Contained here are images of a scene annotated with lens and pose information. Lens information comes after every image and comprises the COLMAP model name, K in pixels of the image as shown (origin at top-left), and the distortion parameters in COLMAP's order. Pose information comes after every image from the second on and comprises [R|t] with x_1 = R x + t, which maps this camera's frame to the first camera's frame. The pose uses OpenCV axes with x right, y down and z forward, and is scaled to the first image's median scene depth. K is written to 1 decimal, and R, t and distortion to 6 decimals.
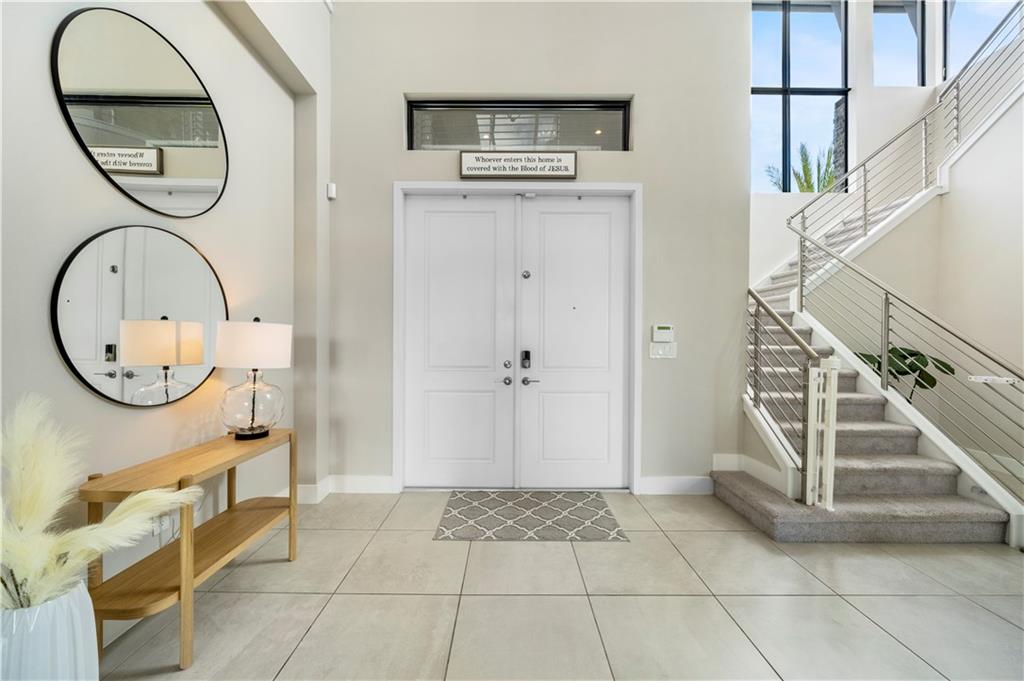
lens RADIAL K [[359.8, 0, 509.0], [0, 359.8, 341.0], [0, 0, 1]] dist [-0.007105, -0.000254]
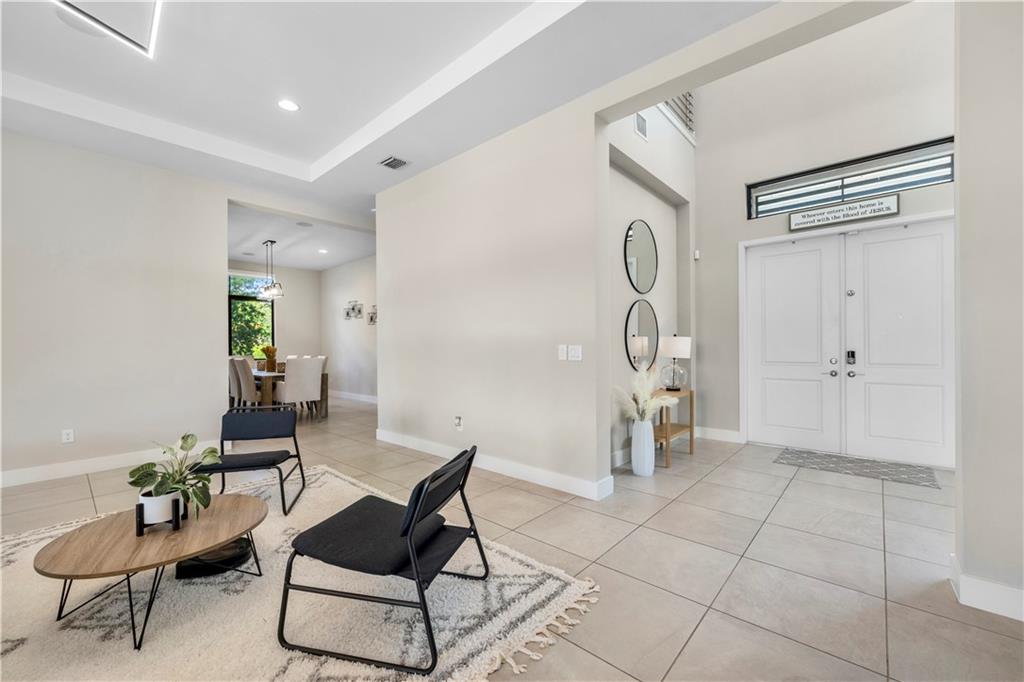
lens RADIAL K [[414.1, 0, 503.6], [0, 414.1, 345.3], [0, 0, 1]] dist [-0.003725, -0.000240]
pose [[0.730968, -0.010288, -0.682335, 0.154948], [0.009251, 0.999944, -0.005166, 0.002137], [0.682349, -0.002536, 0.731022, -1.010070]]
